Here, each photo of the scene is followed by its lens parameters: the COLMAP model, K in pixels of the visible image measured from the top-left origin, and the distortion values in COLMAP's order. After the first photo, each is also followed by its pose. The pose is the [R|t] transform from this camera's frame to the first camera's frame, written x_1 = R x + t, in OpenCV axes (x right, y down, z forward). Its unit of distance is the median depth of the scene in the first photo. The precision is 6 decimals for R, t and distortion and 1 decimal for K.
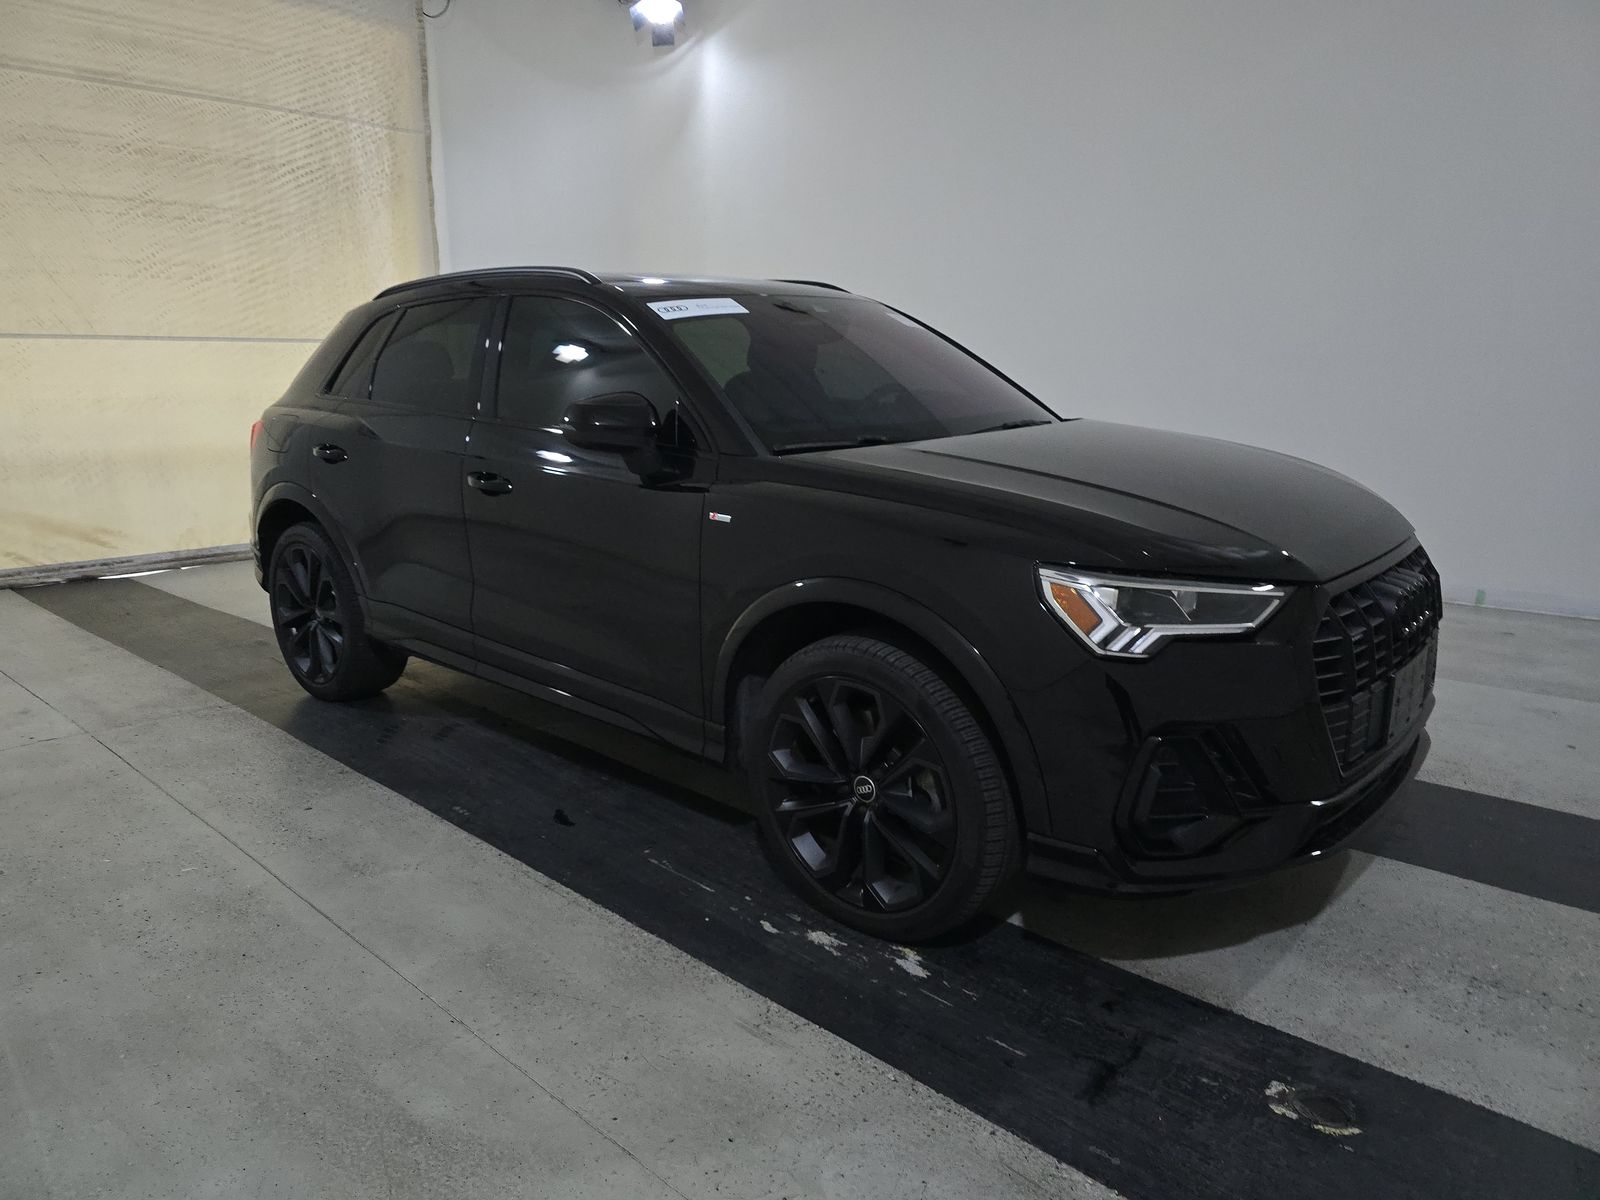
lens RADIAL K [[1084.6, 0, 799.8], [0, 1084.6, 597.4], [0, 0, 1]] dist [0.008226, -0.026741]
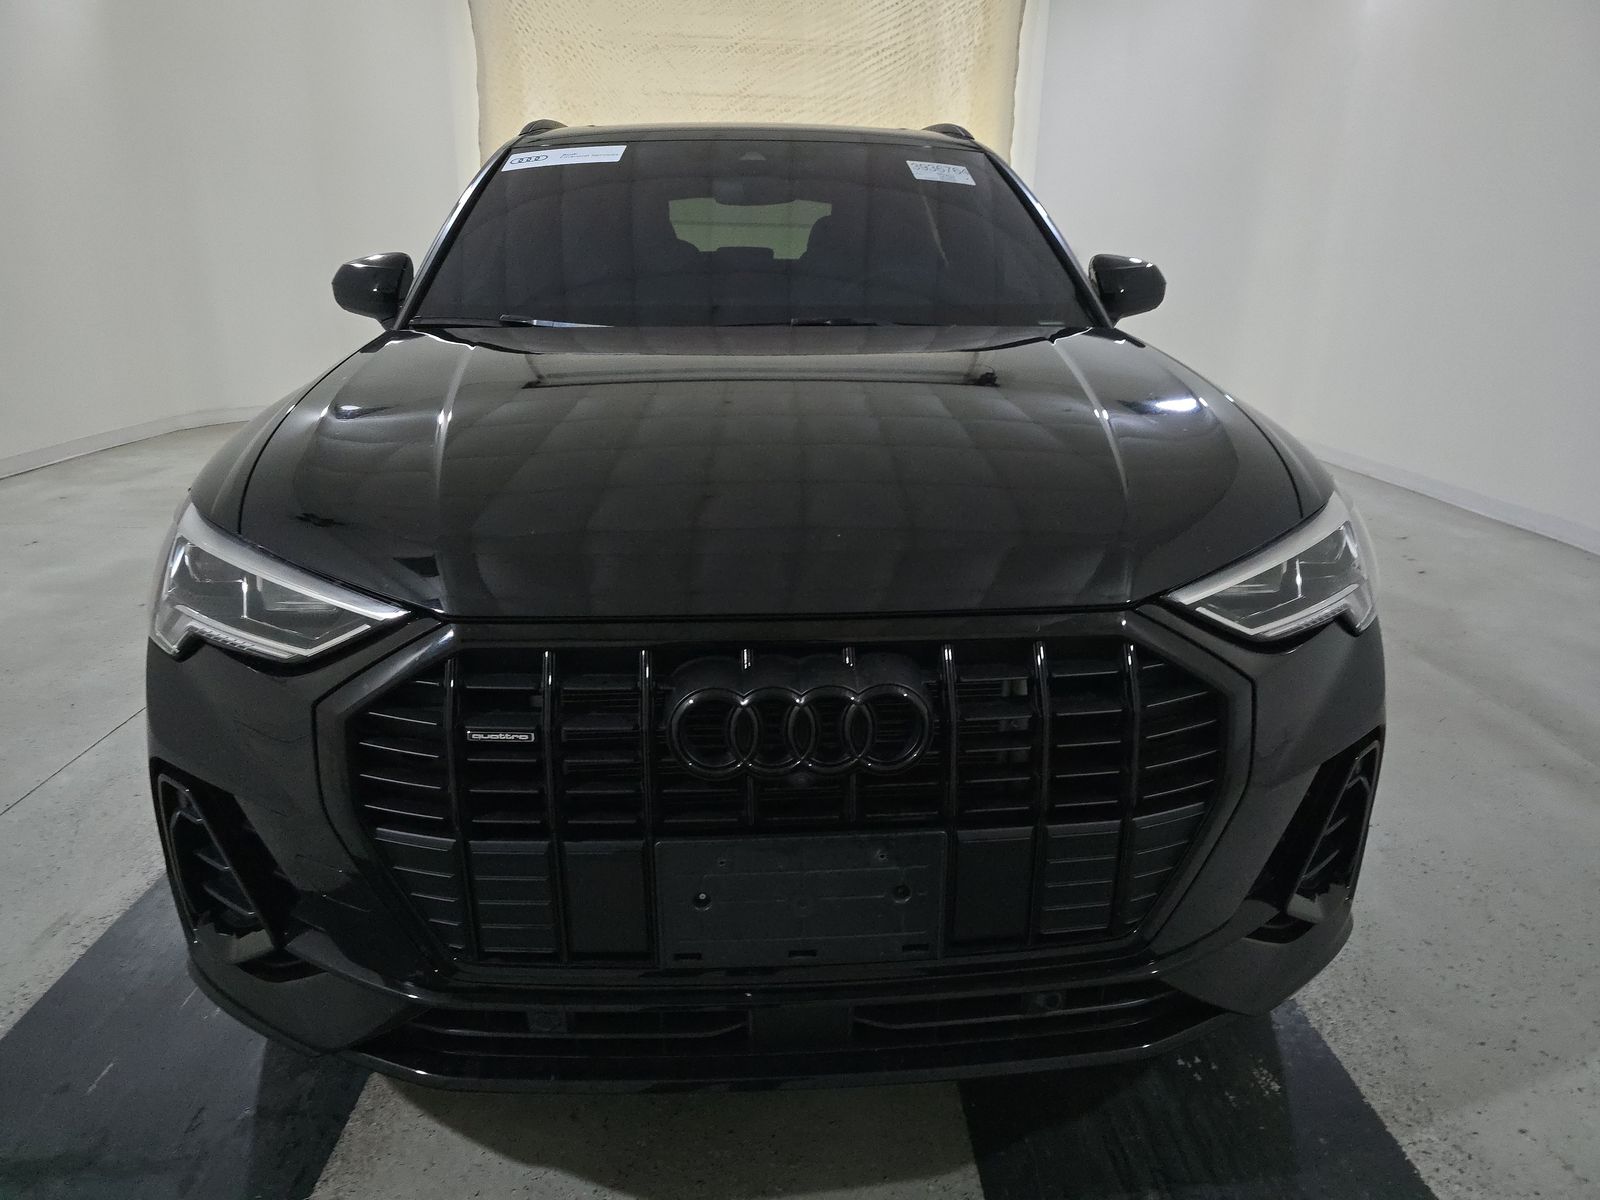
lens RADIAL K [[1084.6, 0, 799.0], [0, 1084.6, 606.5], [0, 0, 1]] dist [0.008226, -0.026741]
pose [[0.709291, 0.224583, -0.668183, 0.279713], [-0.160884, 0.974448, 0.156739, -0.037107], [0.686311, -0.003674, 0.727299, 0.212810]]
